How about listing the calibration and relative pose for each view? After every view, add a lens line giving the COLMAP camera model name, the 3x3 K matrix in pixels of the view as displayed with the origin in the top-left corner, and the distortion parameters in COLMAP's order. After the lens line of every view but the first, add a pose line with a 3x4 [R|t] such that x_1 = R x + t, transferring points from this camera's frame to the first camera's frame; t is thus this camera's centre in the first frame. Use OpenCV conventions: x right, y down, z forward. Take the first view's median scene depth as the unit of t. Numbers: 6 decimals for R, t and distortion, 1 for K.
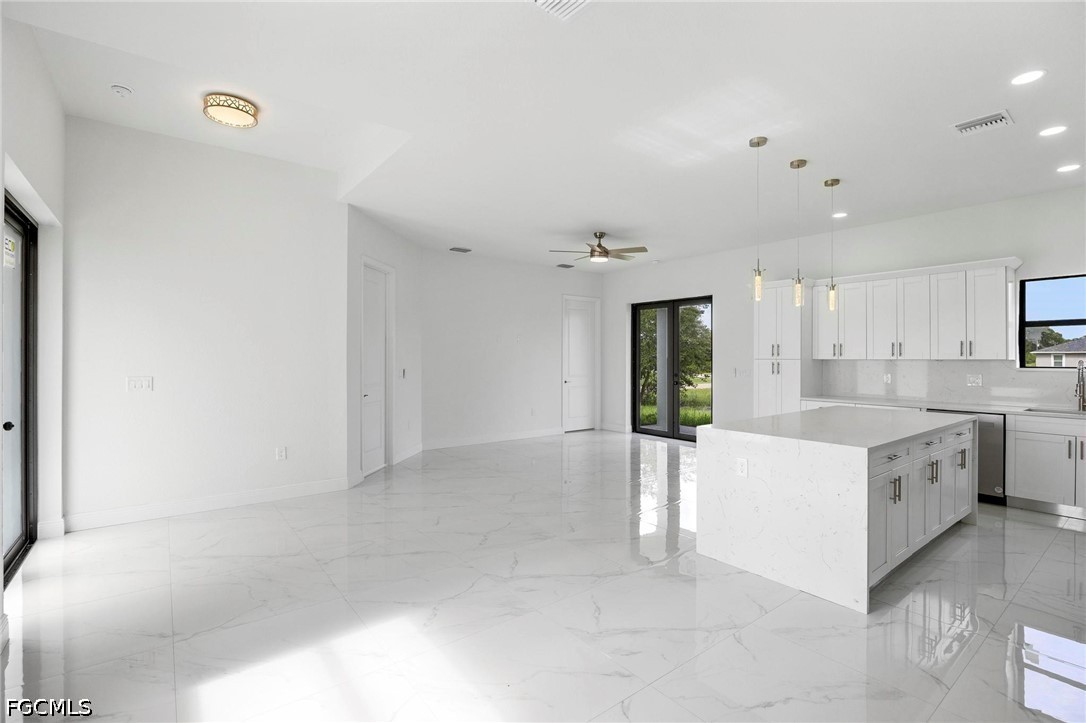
lens RADIAL K [[501.1, 0, 541.4], [0, 501.1, 356.2], [0, 0, 1]] dist [-0.009344, 0.000432]
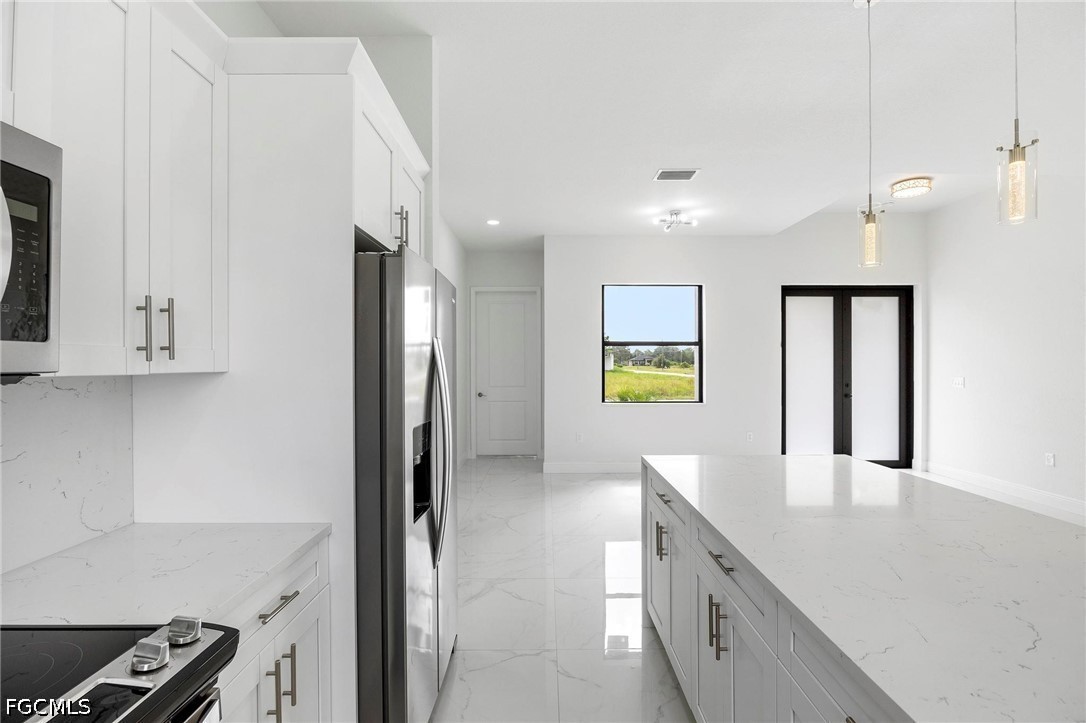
lens RADIAL K [[490.9, 0, 554.5], [0, 490.9, 363.7], [0, 0, 1]] dist [-0.011821, 0.000239]
pose [[-0.603901, 0.000603, -0.797059, 0.719570], [-0.000947, 0.999998, 0.001474, 0.001421], [0.797059, 0.001645, -0.603899, 0.684583]]
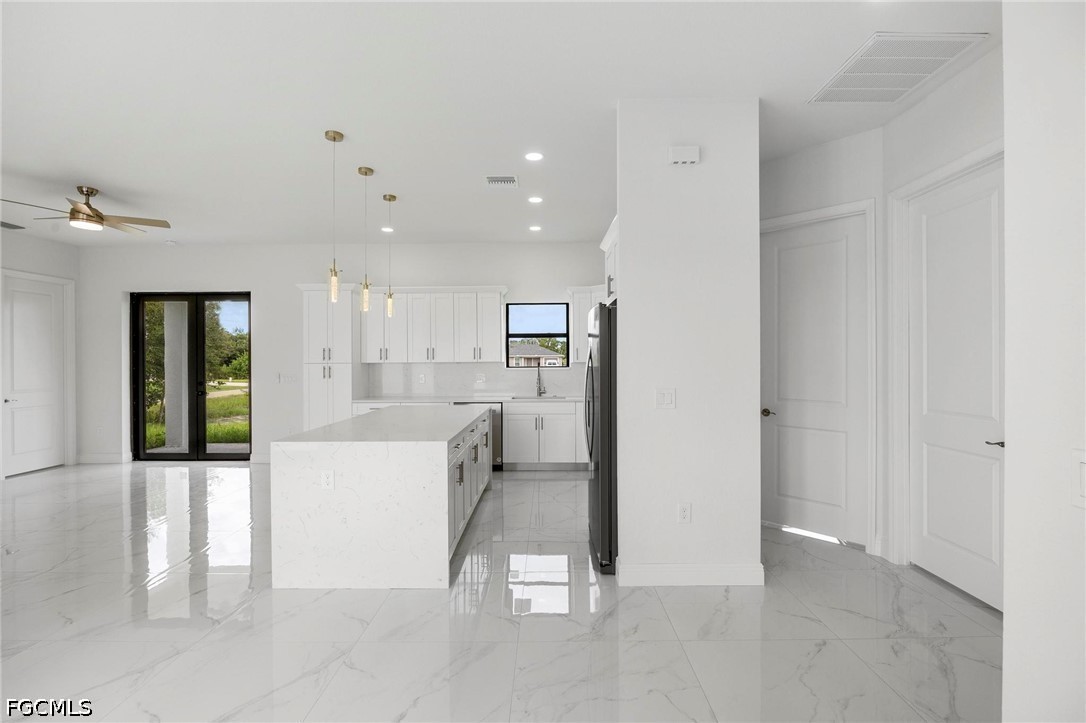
lens RADIAL K [[500.1, 0, 547.6], [0, 500.1, 360.1], [0, 0, 1]] dist [-0.011232, 0.000296]
pose [[0.610590, -0.005234, 0.791930, -0.048079], [0.005392, 0.999982, 0.002452, -0.000227], [-0.791929, 0.002773, 0.610607, 0.062115]]
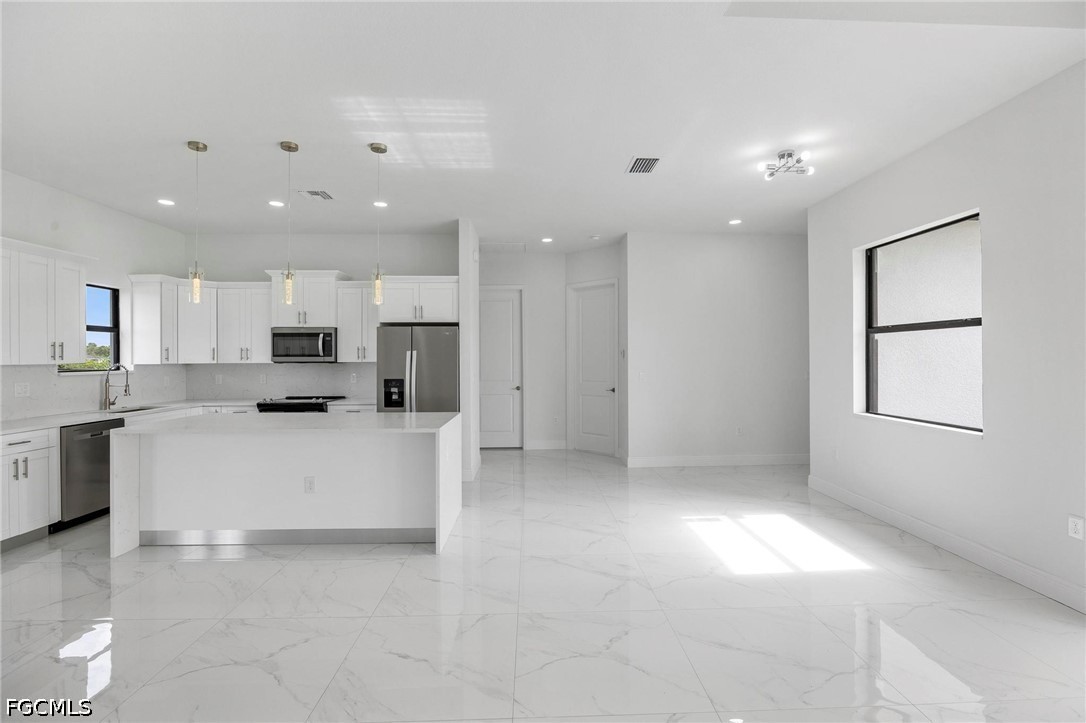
lens RADIAL K [[490.9, 0, 554.5], [0, 490.9, 363.7], [0, 0, 1]] dist [-0.011821, 0.000239]
pose [[-0.818486, -0.001481, 0.574524, -0.277259], [0.004883, 0.999943, 0.009534, 0.001219], [-0.574505, 0.010609, -0.818432, 1.042868]]
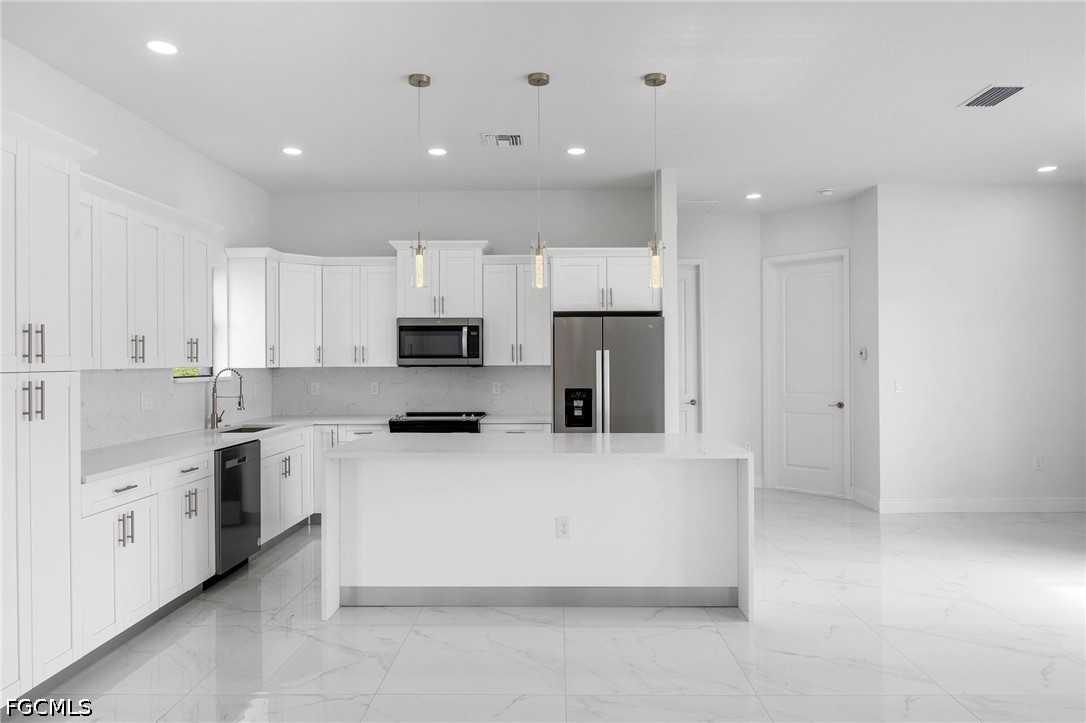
lens RADIAL K [[707.9, 0, 558.2], [0, 707.9, 365.8], [0, 0, 1]] dist [-0.000690, -0.001697]
pose [[-0.791456, 0.001328, 0.611225, -0.067158], [0.004703, 0.999981, 0.003917, 0.002233], [-0.611208, 0.005975, -0.791447, 1.262019]]
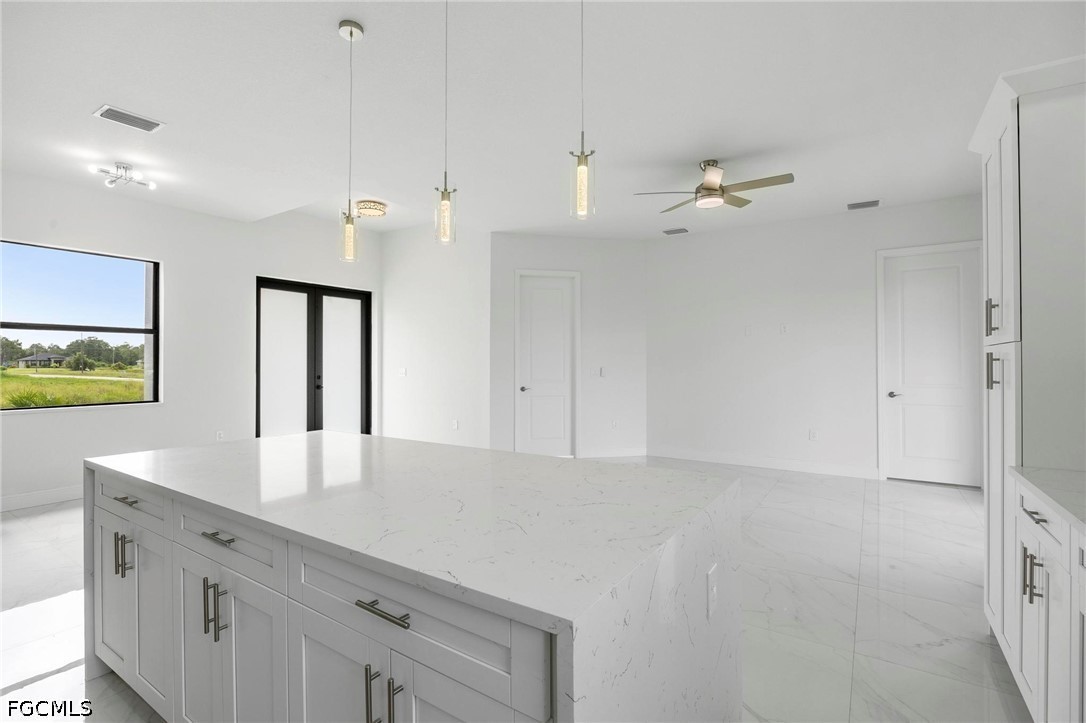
lens RADIAL K [[492.1, 0, 539.7], [0, 492.1, 355.6], [0, 0, 1]] dist [-0.013129, 0.000541]
pose [[0.317908, -0.014649, -0.948008, 0.745303], [0.002971, 0.999891, -0.014455, 0.018705], [0.948117, 0.001779, 0.317917, 0.673697]]
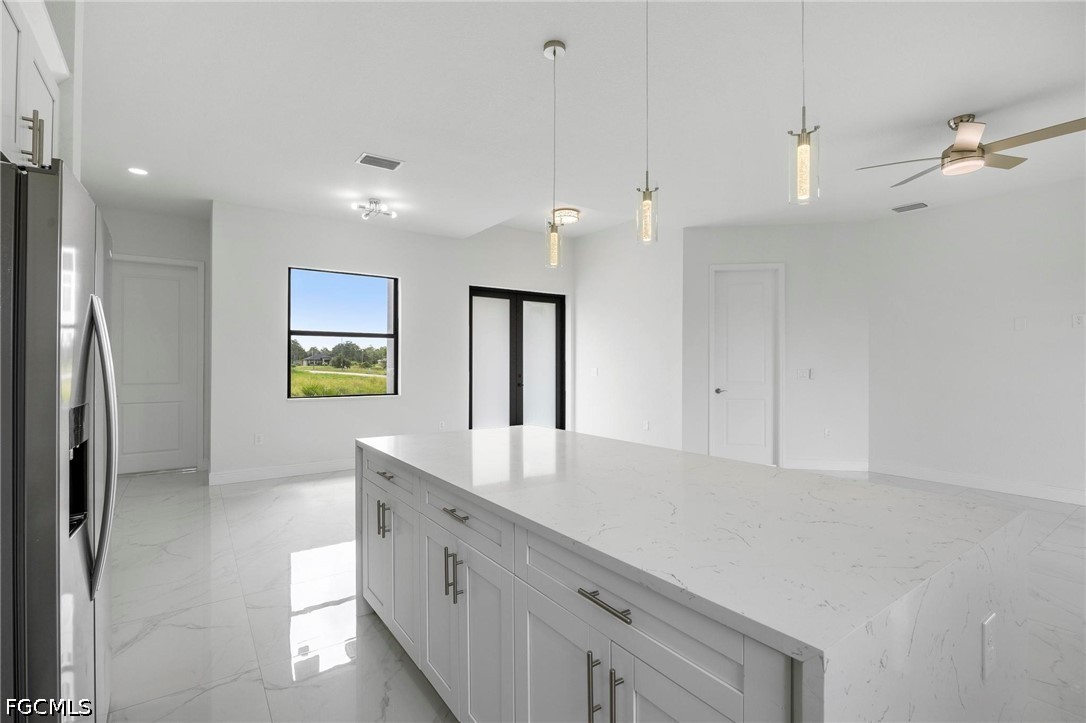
lens RADIAL K [[492.1, 0, 545.5], [0, 492.1, 358.1], [0, 0, 1]] dist [-0.012558, 0.000832]
pose [[-0.038322, -0.009888, -0.999217, 0.743725], [-0.000885, 0.999951, -0.009862, 0.018441], [0.999265, 0.000507, -0.038329, 0.661712]]
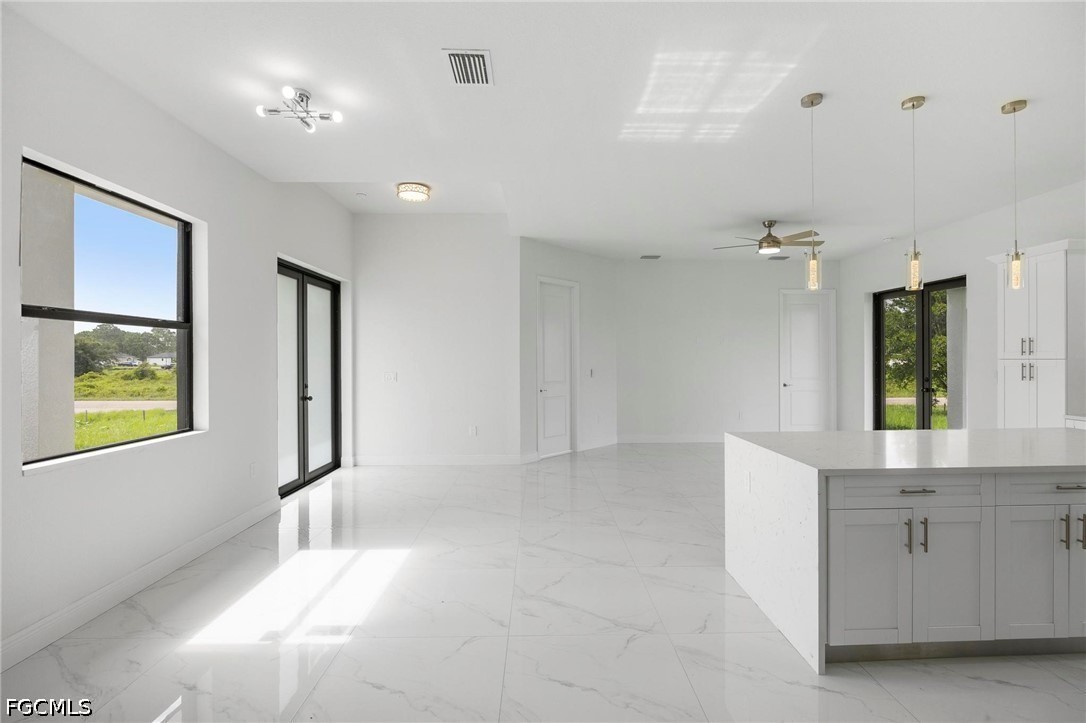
lens RADIAL K [[492.1, 0, 545.5], [0, 492.1, 358.1], [0, 0, 1]] dist [-0.012558, 0.000832]
pose [[0.800912, -0.005846, -0.598753, 0.367687], [0.005899, 0.999981, -0.001873, 0.001883], [0.598753, -0.002032, 0.800931, 0.047798]]
